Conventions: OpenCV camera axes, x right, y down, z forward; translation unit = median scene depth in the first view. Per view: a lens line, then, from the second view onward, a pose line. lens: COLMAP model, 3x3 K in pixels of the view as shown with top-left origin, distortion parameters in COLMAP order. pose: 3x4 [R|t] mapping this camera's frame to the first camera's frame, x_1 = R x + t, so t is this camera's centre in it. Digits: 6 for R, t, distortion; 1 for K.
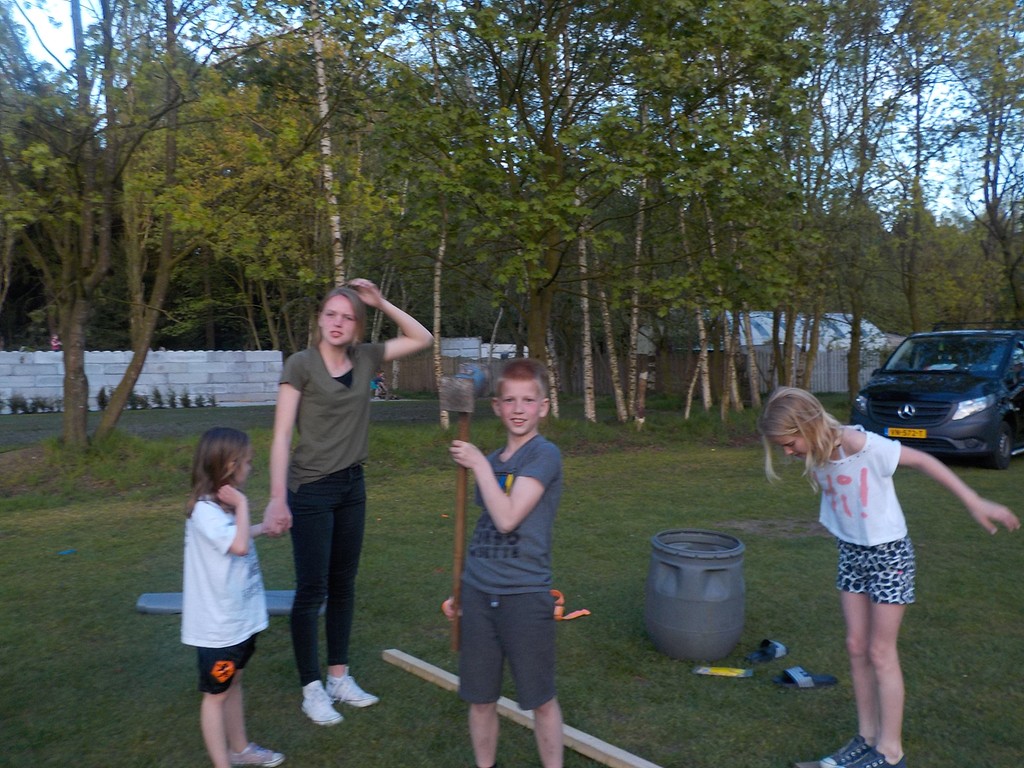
lens RADIAL K [[926.6, 0, 514.5], [0, 926.6, 406.3], [0, 0, 1]] dist [-0.002626, 0.021811]
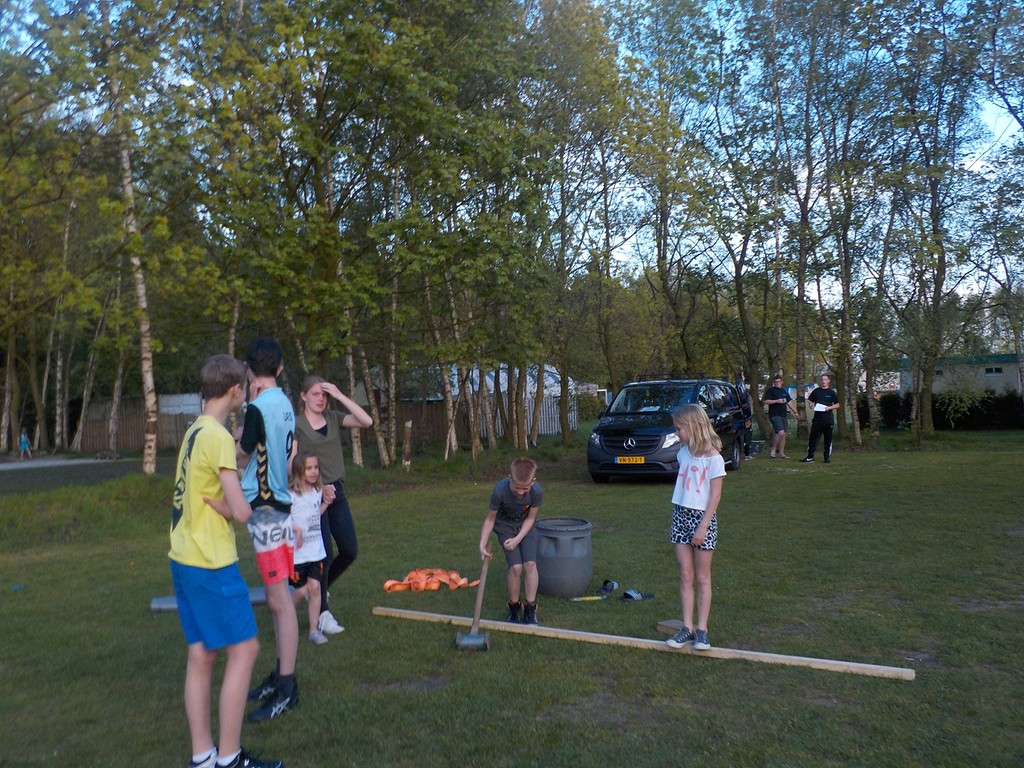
lens RADIAL K [[926.6, 0, 514.5], [0, 926.6, 406.3], [0, 0, 1]] dist [-0.002626, 0.021811]
pose [[0.947487, -0.029359, 0.318443, -0.140588], [0.046559, 0.997831, -0.046537, 0.006049], [-0.316386, 0.058919, 0.946799, -0.181446]]
